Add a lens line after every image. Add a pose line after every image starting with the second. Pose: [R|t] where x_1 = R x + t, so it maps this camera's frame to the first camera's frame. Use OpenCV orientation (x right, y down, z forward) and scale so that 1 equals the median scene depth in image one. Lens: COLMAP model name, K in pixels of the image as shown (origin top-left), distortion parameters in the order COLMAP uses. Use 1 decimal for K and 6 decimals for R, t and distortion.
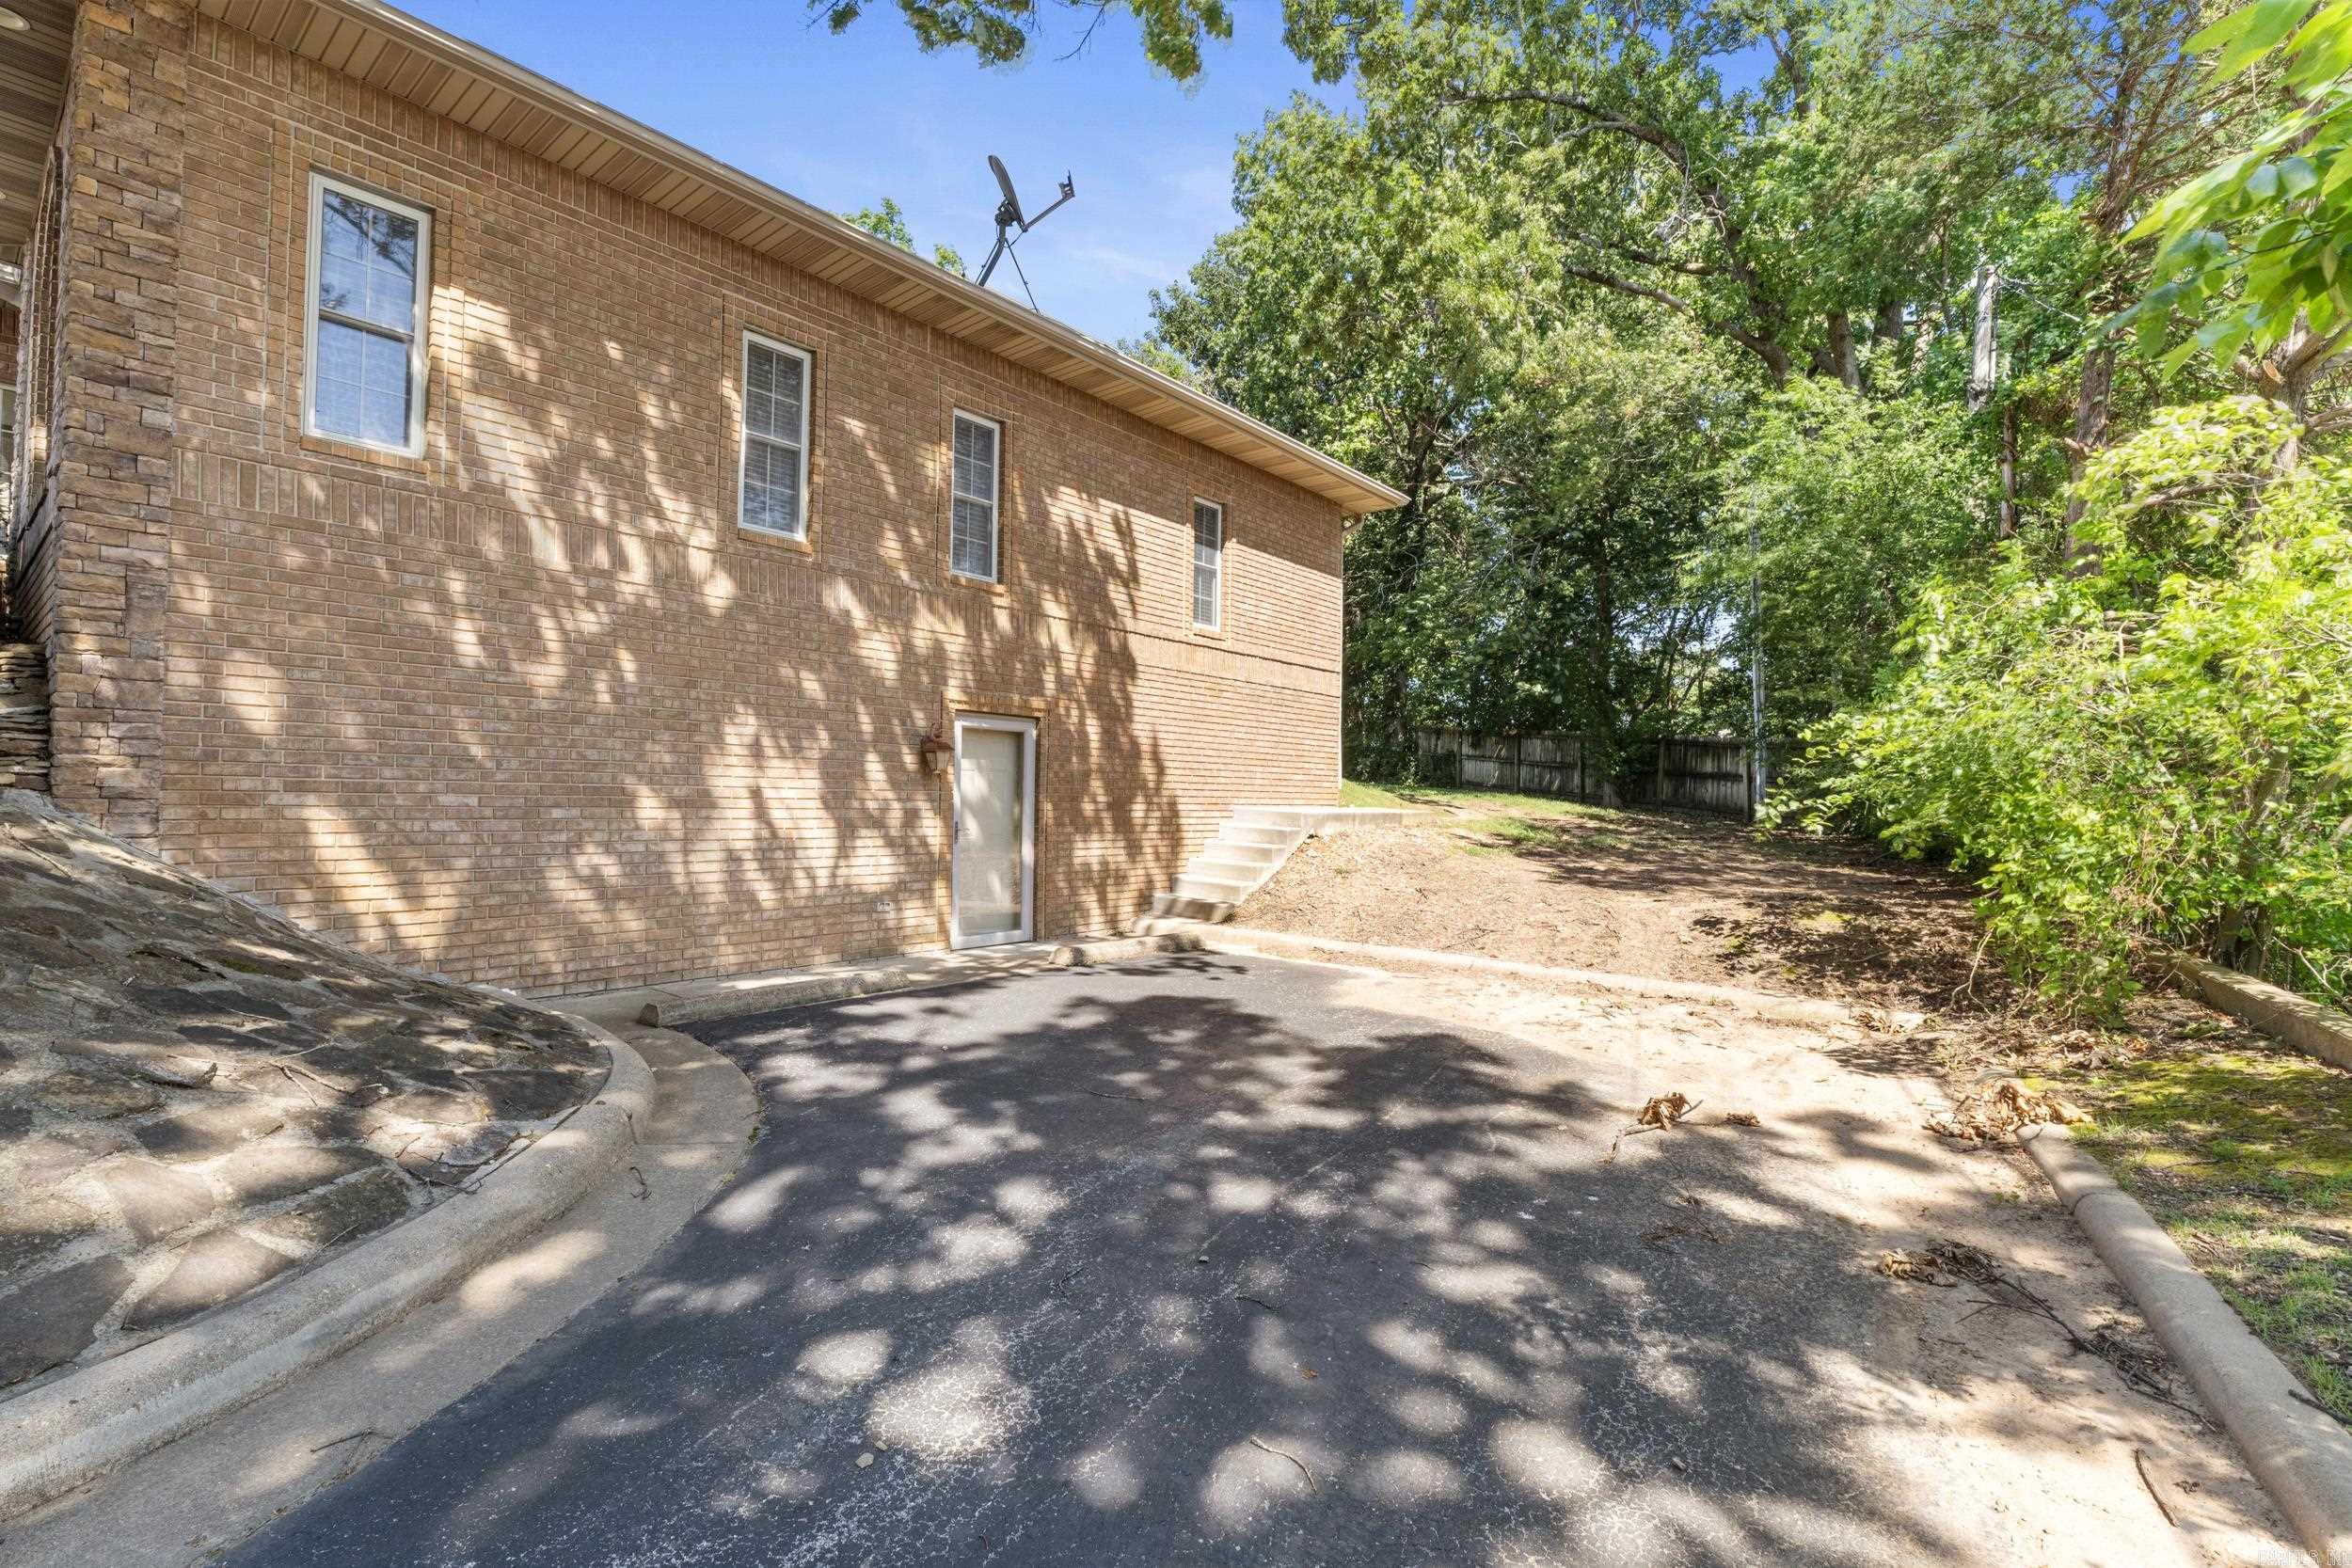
lens RADIAL K [[1074.4, 0, 1172.3], [0, 1074.4, 789.7], [0, 0, 1]] dist [-0.004808, -0.000231]
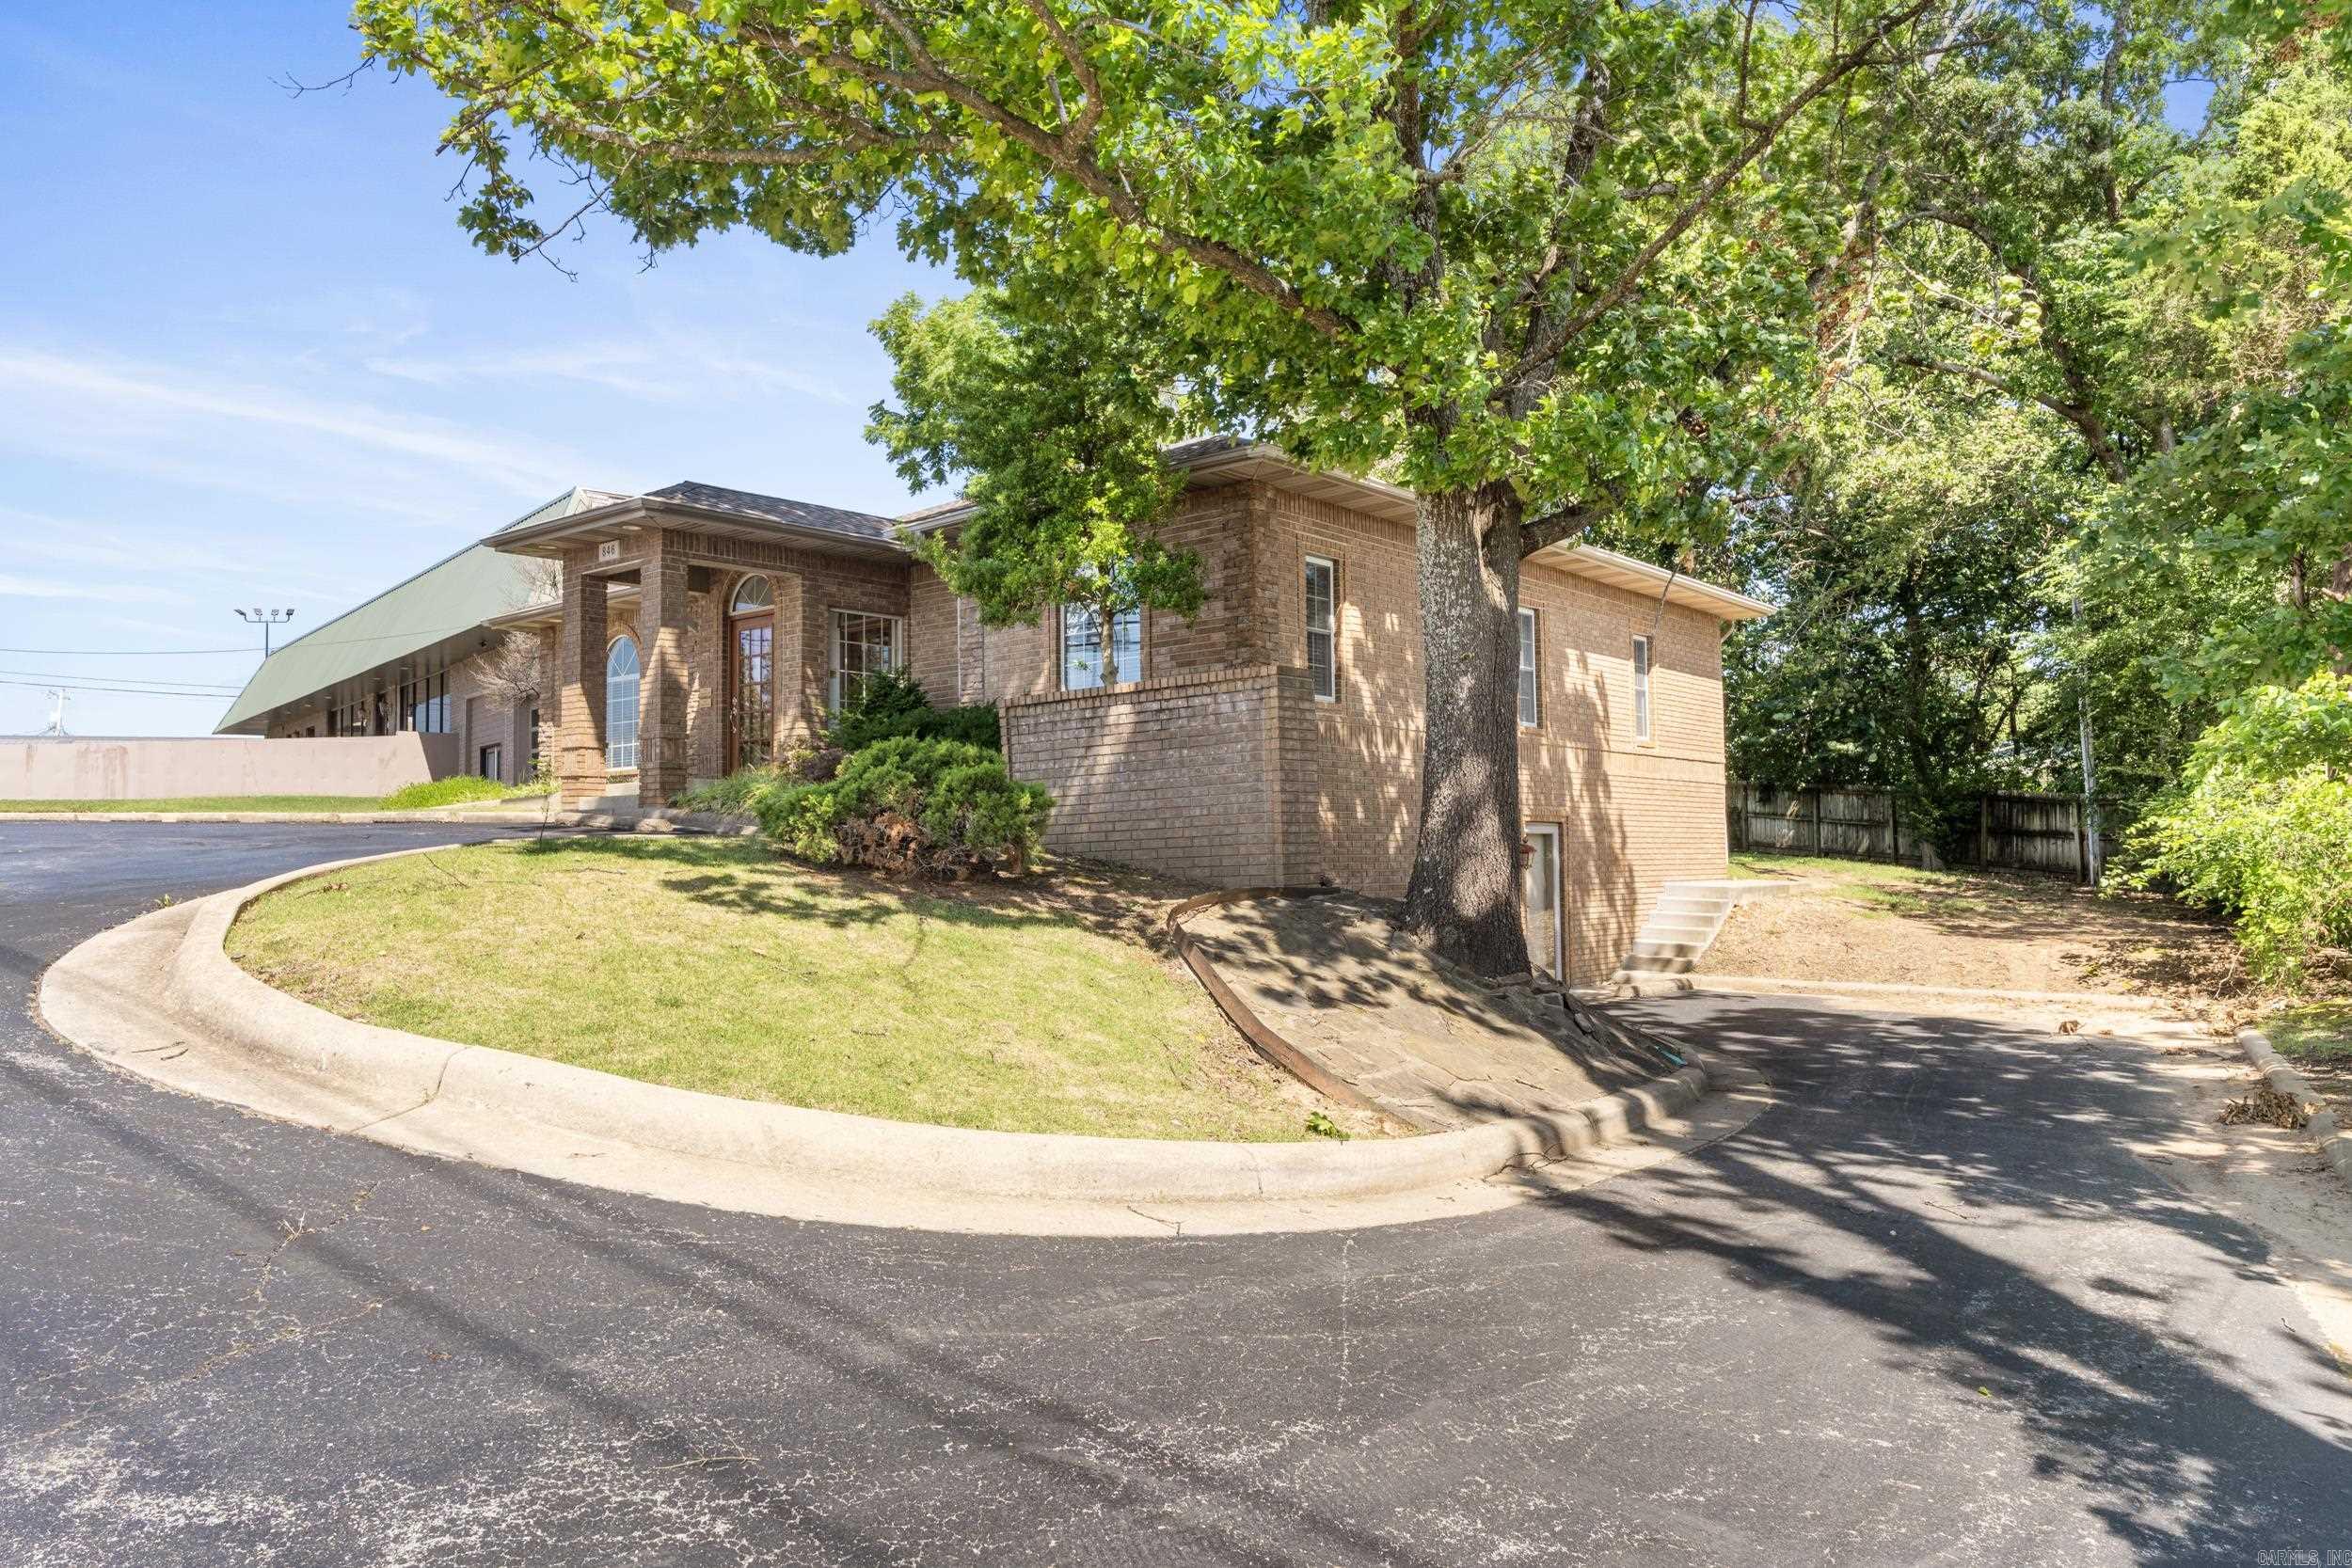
lens RADIAL K [[1642.8, 0, 1178.4], [0, 1642.8, 782.7], [0, 0, 1]] dist [0.006446, 0.001796]
pose [[0.999705, -0.024284, 0.000837, -0.509124], [0.024299, 0.998943, -0.039007, -0.039758], [0.000111, 0.039016, 0.999239, -0.895341]]
